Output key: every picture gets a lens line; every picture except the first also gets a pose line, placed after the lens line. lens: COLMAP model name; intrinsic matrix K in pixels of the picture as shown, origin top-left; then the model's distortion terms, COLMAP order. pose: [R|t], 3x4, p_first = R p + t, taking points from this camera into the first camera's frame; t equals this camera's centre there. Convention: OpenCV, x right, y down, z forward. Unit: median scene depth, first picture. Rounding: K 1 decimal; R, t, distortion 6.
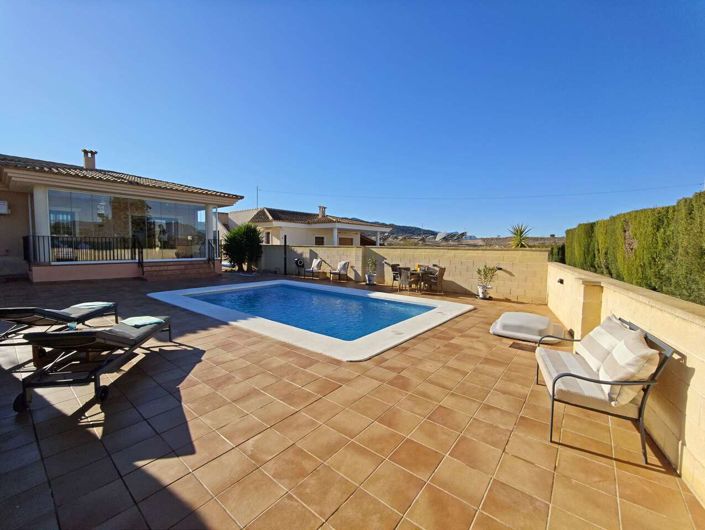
lens RADIAL K [[291.6, 0, 358.8], [0, 291.6, 263.2], [0, 0, 1]] dist [-0.001758, 0.000019]
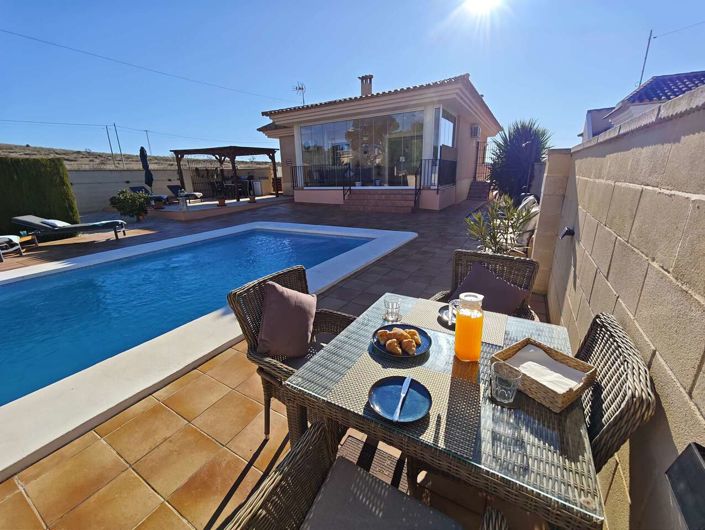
lens RADIAL K [[294.5, 0, 343.7], [0, 294.5, 262.2], [0, 0, 1]] dist [-0.003706, 0.000866]
pose [[0.134402, 0.269237, -0.953650, 0.310673], [-0.031850, 0.963058, 0.267404, -0.039910], [0.990415, -0.005566, 0.138012, 1.044497]]
